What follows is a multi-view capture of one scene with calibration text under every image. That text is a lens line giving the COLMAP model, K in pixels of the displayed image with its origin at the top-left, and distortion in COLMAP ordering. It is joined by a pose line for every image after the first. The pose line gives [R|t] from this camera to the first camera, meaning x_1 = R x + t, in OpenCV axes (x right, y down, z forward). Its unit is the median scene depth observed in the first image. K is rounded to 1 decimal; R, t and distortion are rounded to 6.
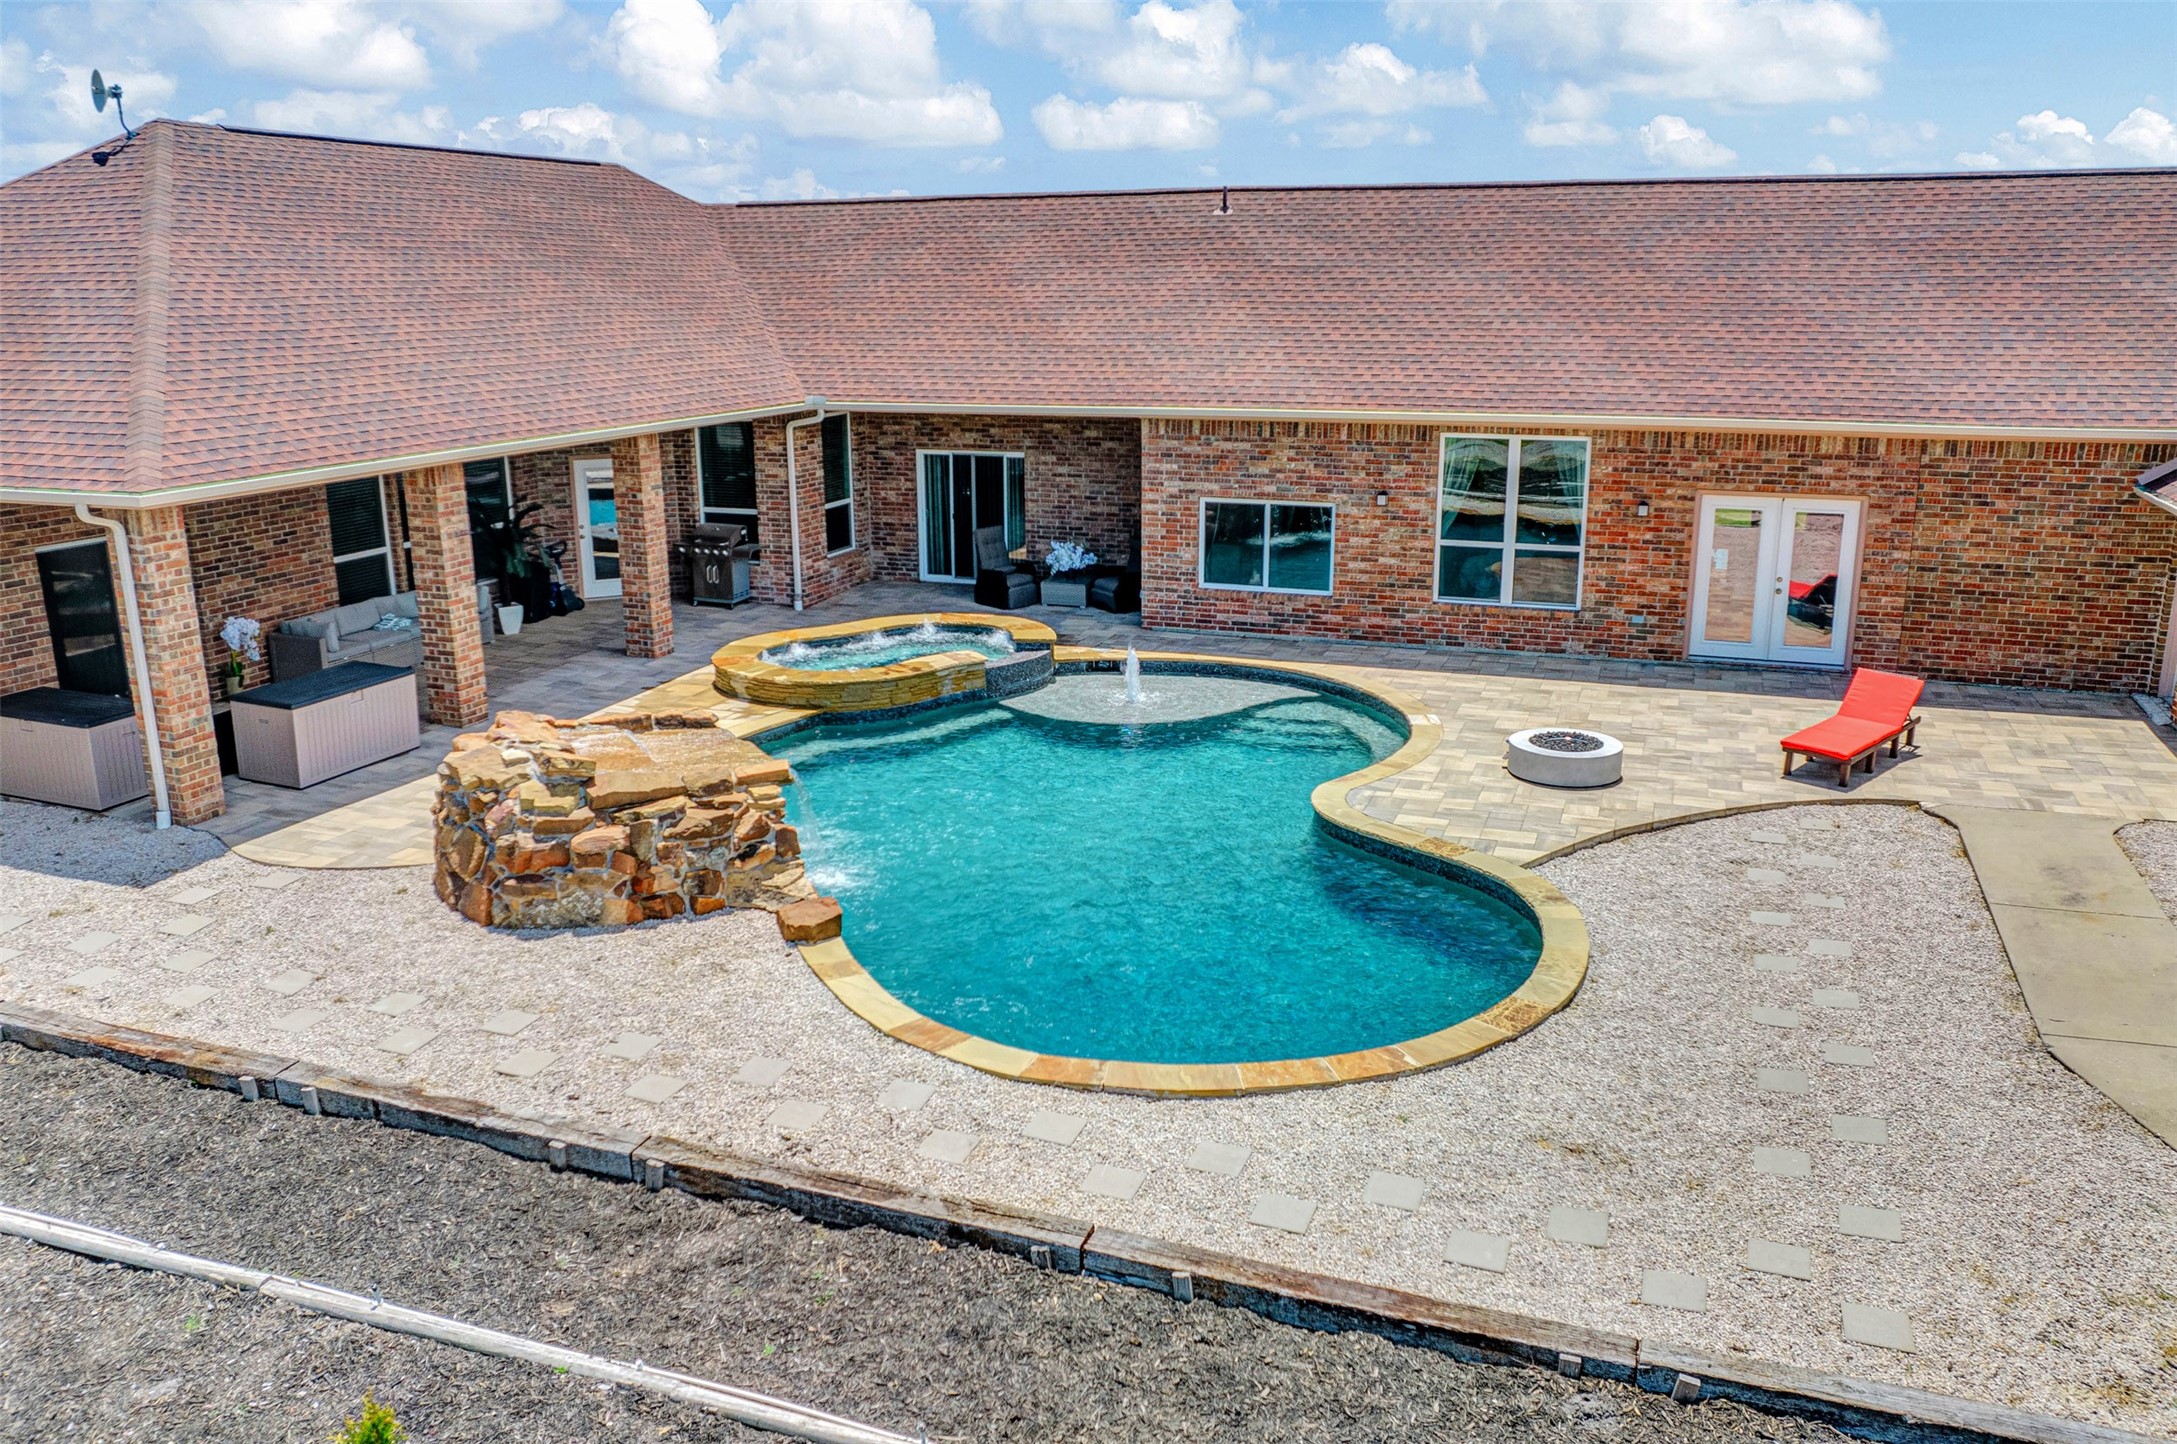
lens RADIAL K [[1648.6, 0, 1094.5], [0, 1648.6, 723.9], [0, 0, 1]] dist [-0.084591, 0.073710]
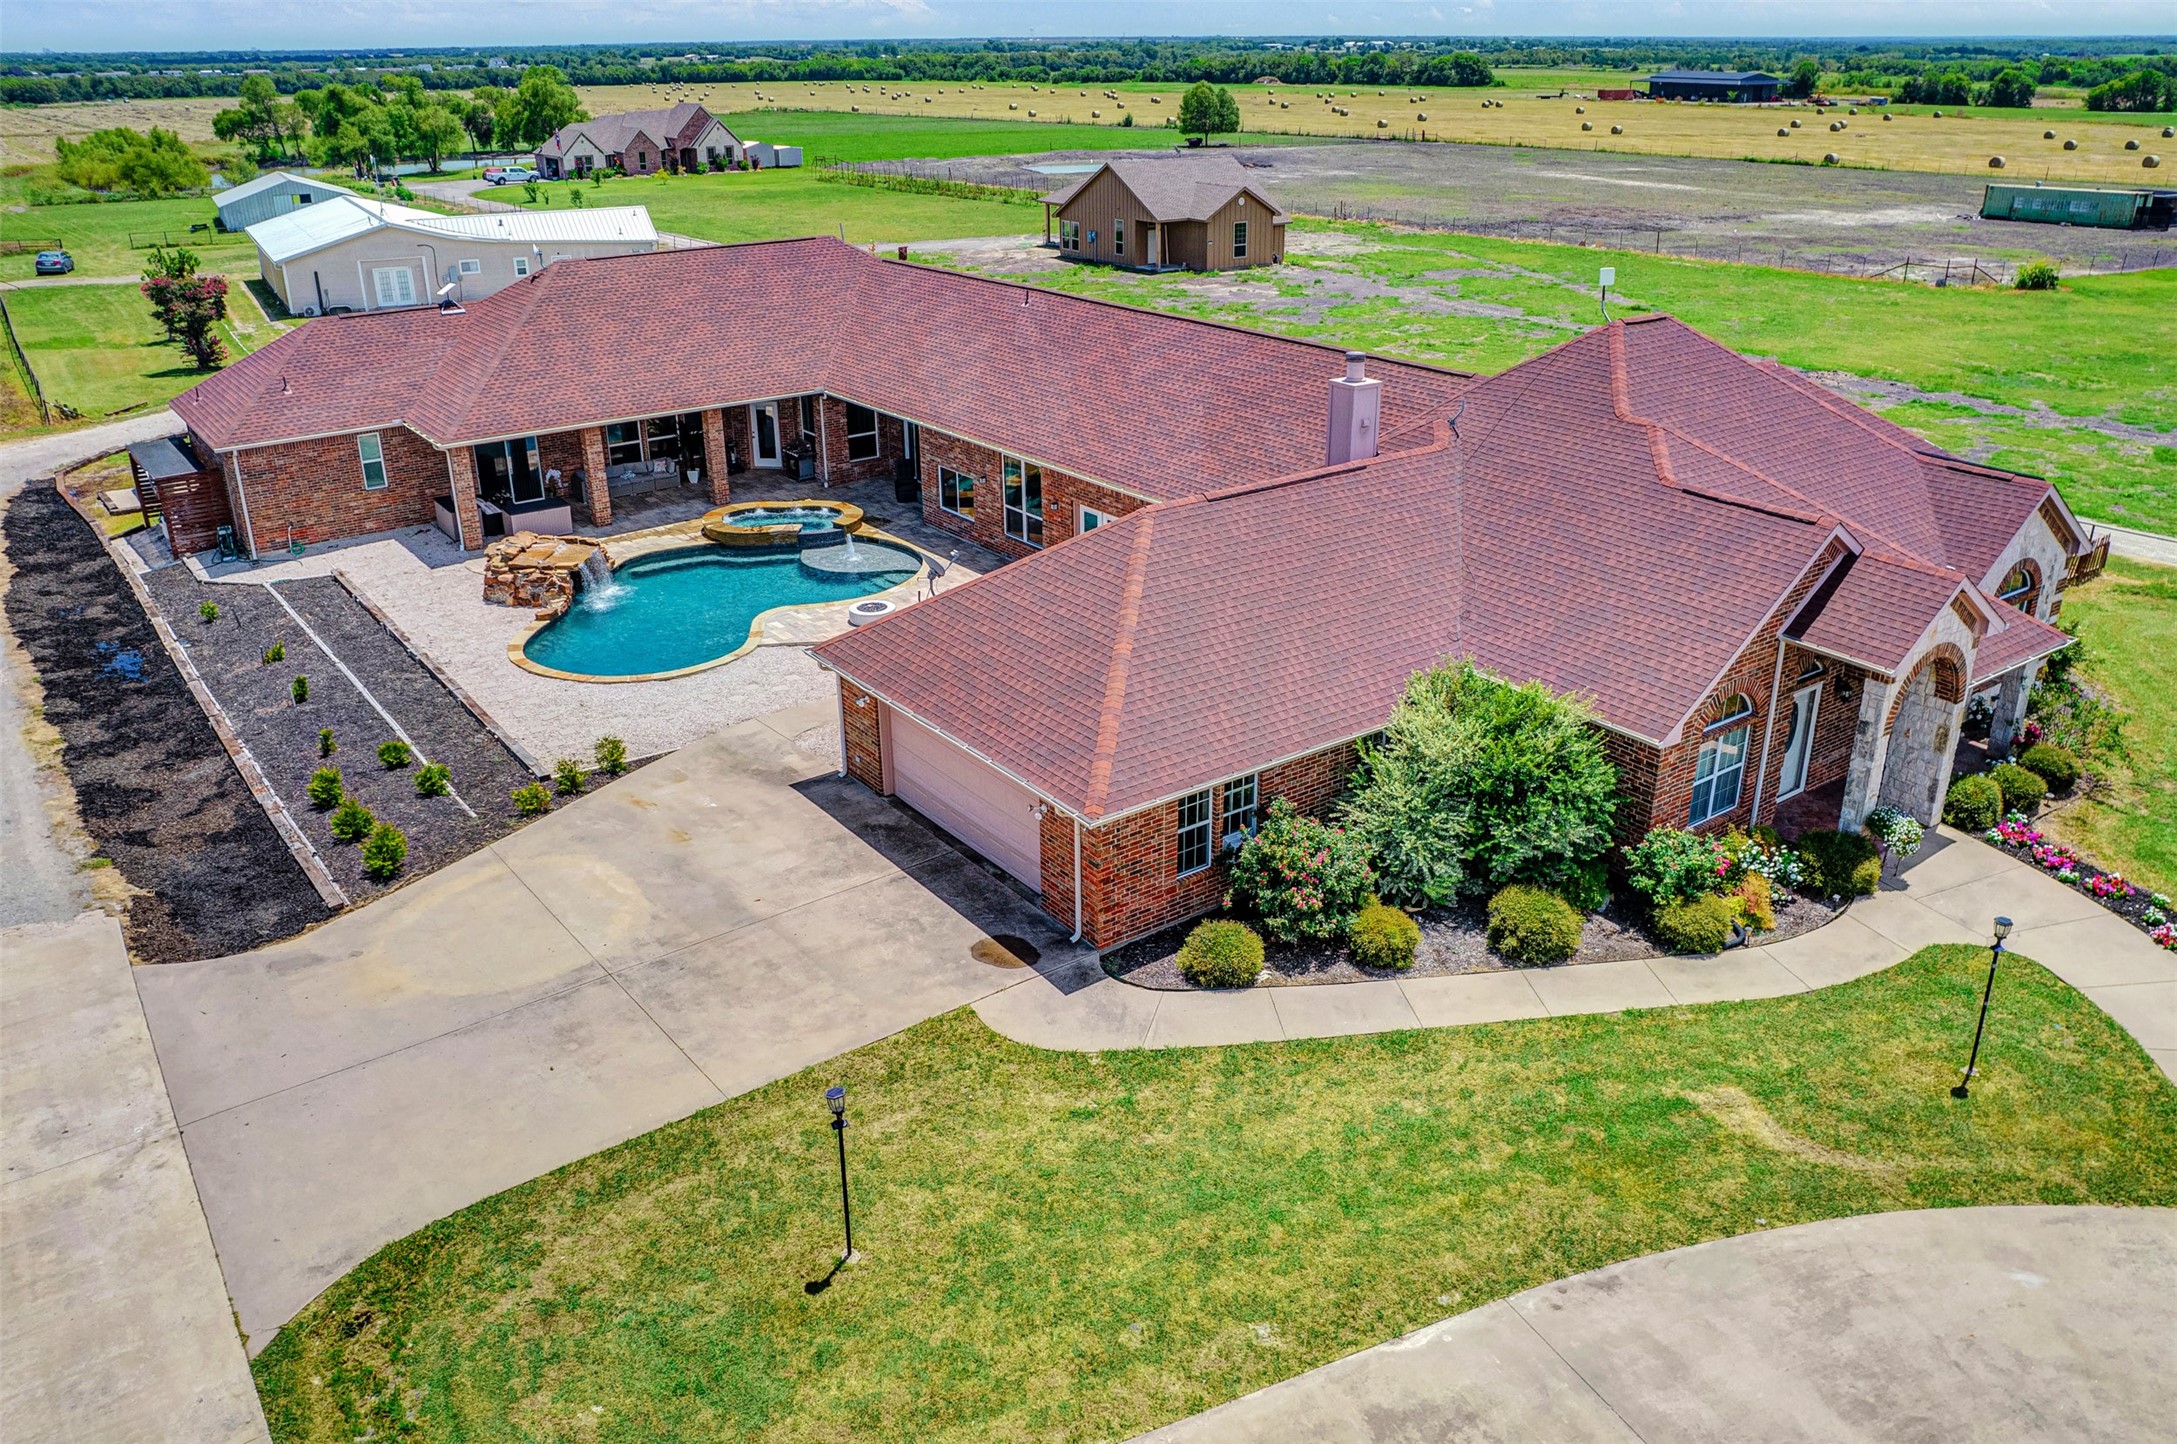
lens RADIAL K [[1648.6, 0, 1094.5], [0, 1648.6, 723.9], [0, 0, 1]] dist [-0.084591, 0.073710]
pose [[0.838228, 0.216141, -0.500657, 1.714952], [-0.142117, 0.972956, 0.182100, -0.292827], [0.526476, -0.081489, 0.846276, -0.830532]]
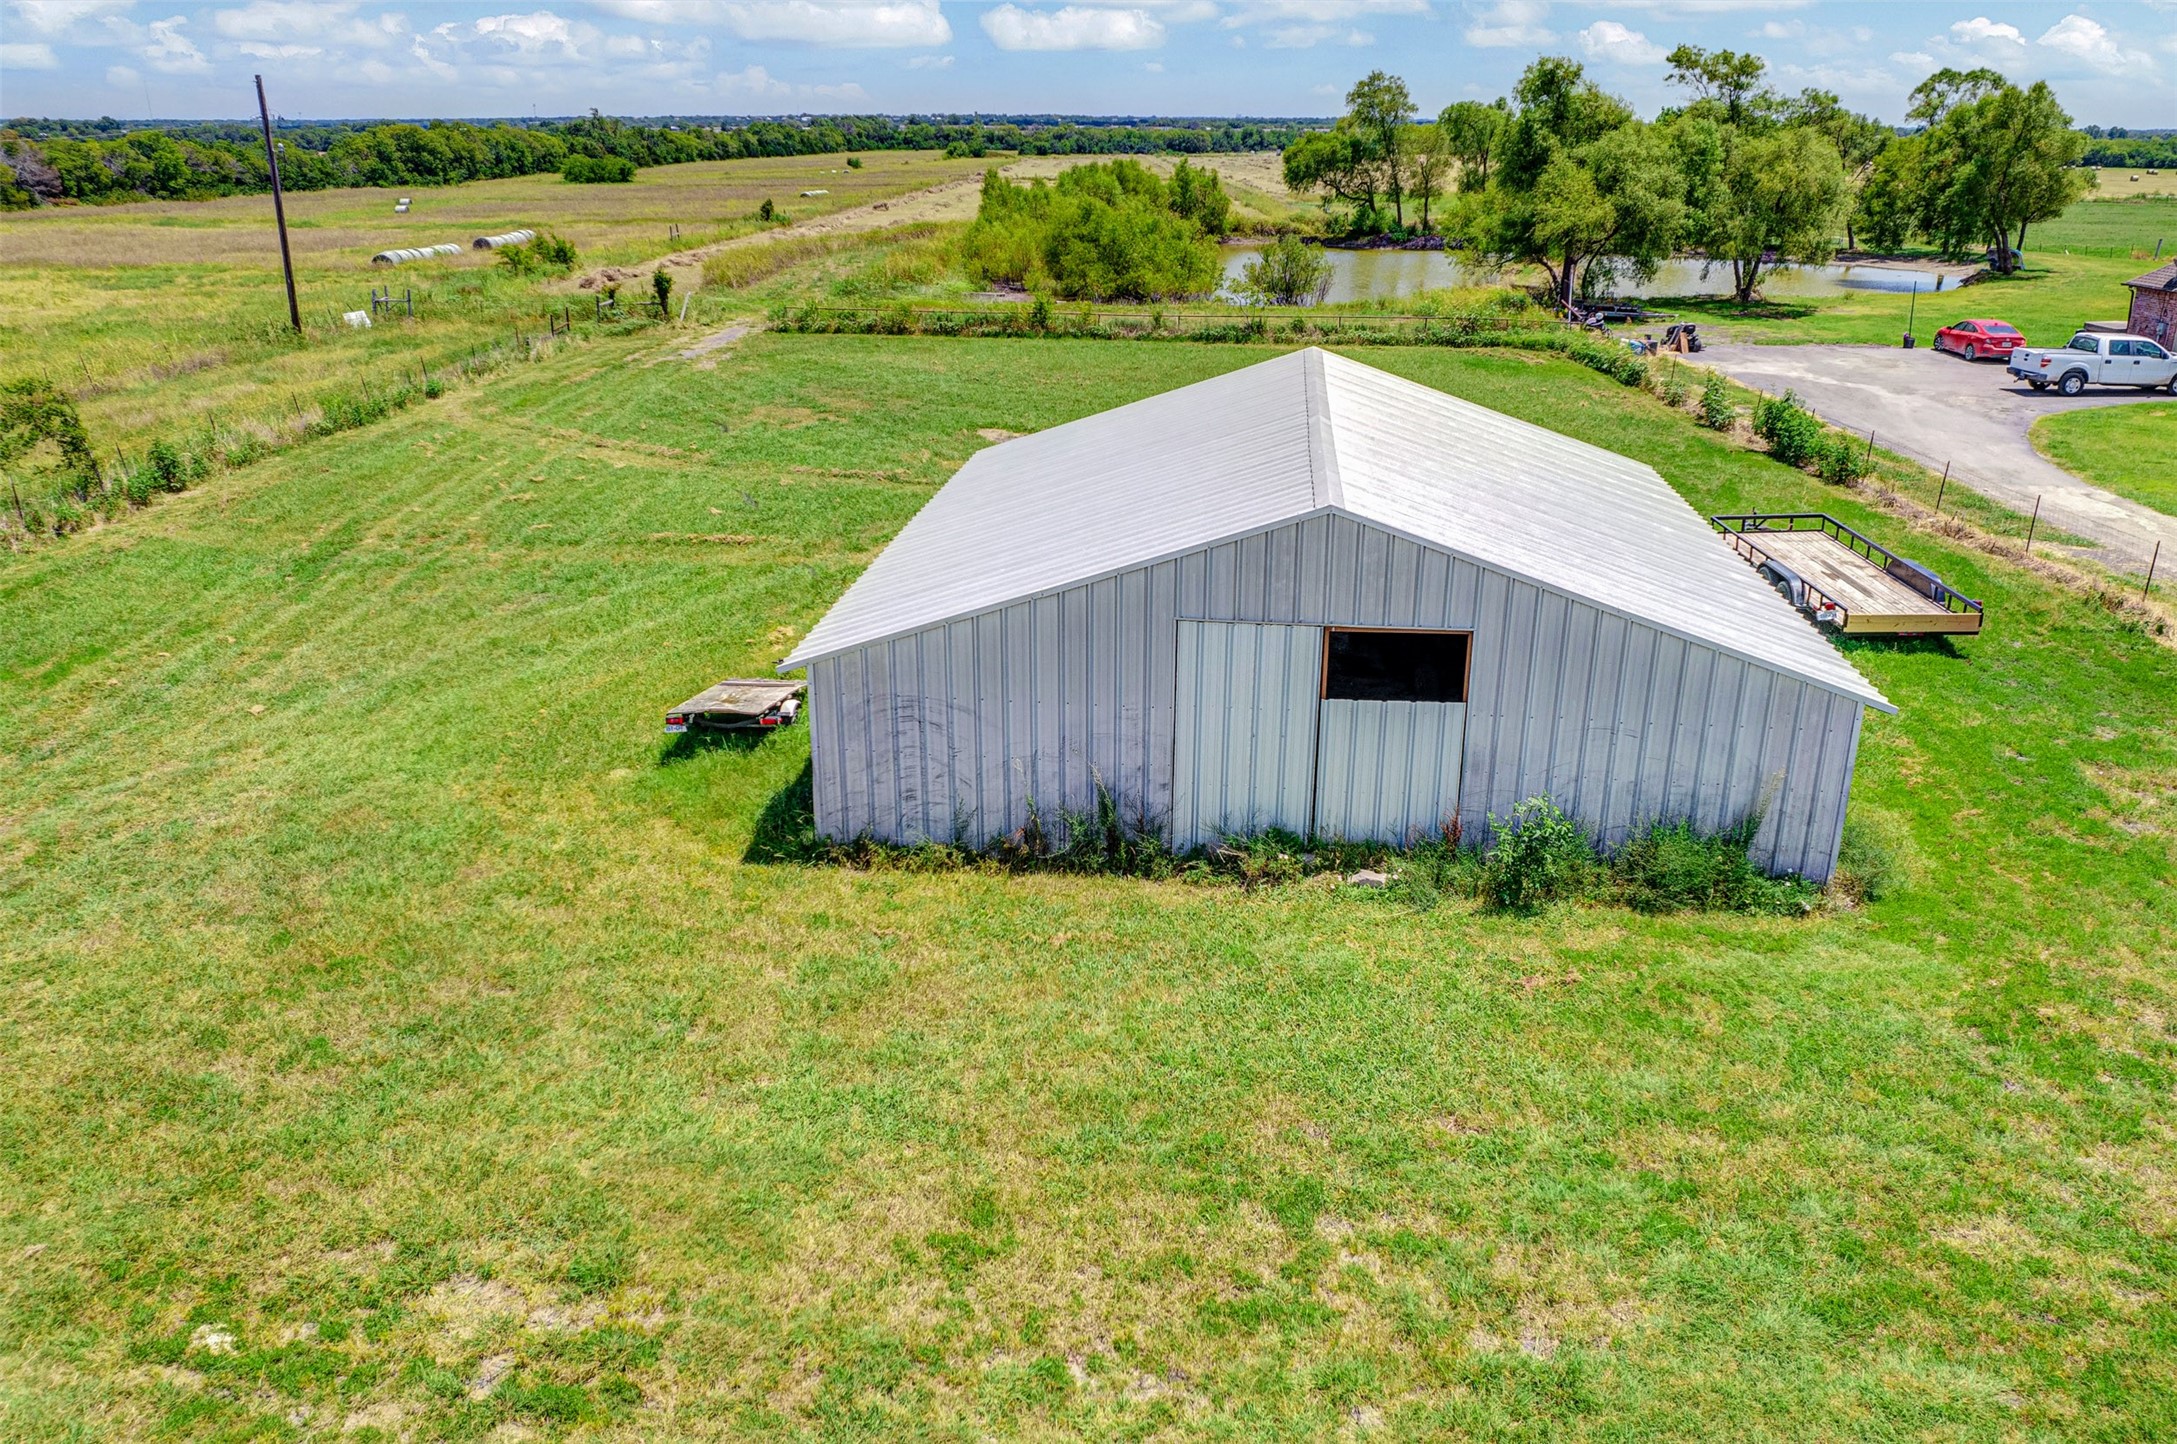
lens RADIAL K [[1648.6, 0, 1094.5], [0, 1648.6, 723.9], [0, 0, 1]] dist [-0.084591, 0.073710]
pose [[0.362464, 0.336546, -0.869113, -5.958425], [-0.249263, 0.933562, 0.257547, -1.038666], [0.898047, 0.123286, 0.422271, 3.888082]]
